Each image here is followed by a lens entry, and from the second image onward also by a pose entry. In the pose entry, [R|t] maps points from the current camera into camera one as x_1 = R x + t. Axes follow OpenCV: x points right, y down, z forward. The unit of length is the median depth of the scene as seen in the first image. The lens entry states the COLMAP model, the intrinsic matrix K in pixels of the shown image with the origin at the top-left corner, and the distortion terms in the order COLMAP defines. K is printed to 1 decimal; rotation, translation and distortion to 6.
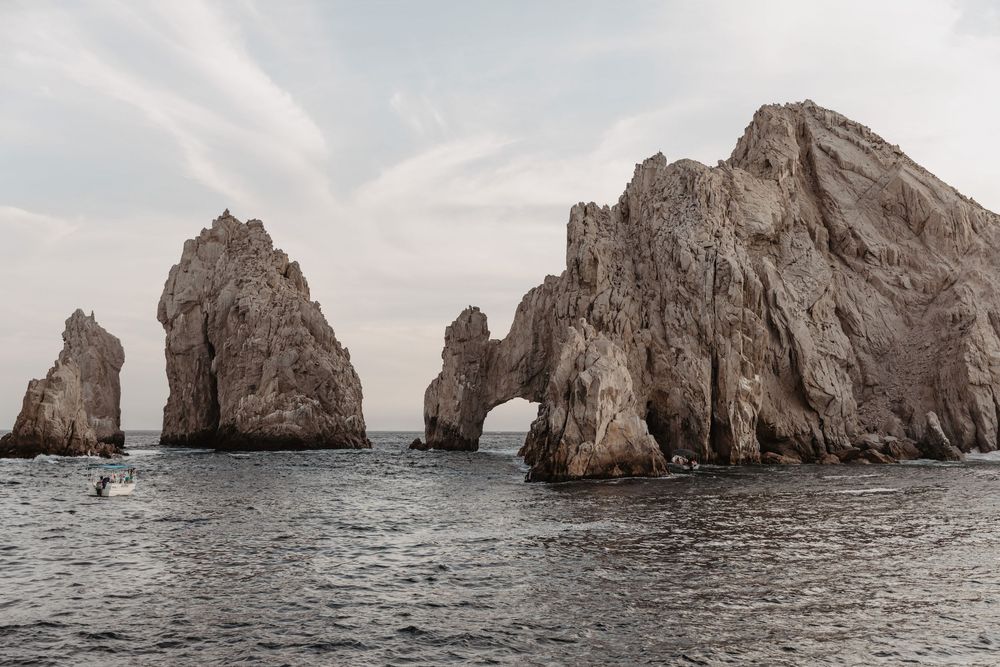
lens RADIAL K [[1245.3, 0, 500.0], [0, 1245.3, 333.5], [0, 0, 1]] dist [0.025829, 0.021947]
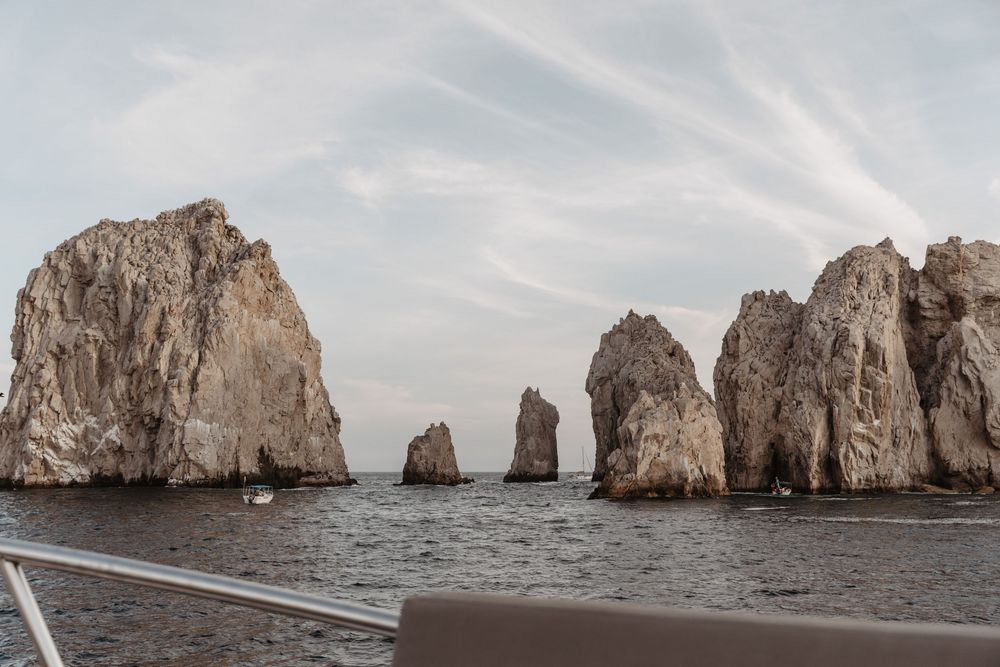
lens RADIAL K [[971.9, 0, 500.0], [0, 971.9, 333.5], [0, 0, 1]] dist [0.047246, -0.005809]
pose [[0.865054, -0.075710, -0.495932, 0.247111], [0.043941, 0.996182, -0.075433, 0.003311], [0.499750, 0.043461, 0.865079, -0.013391]]
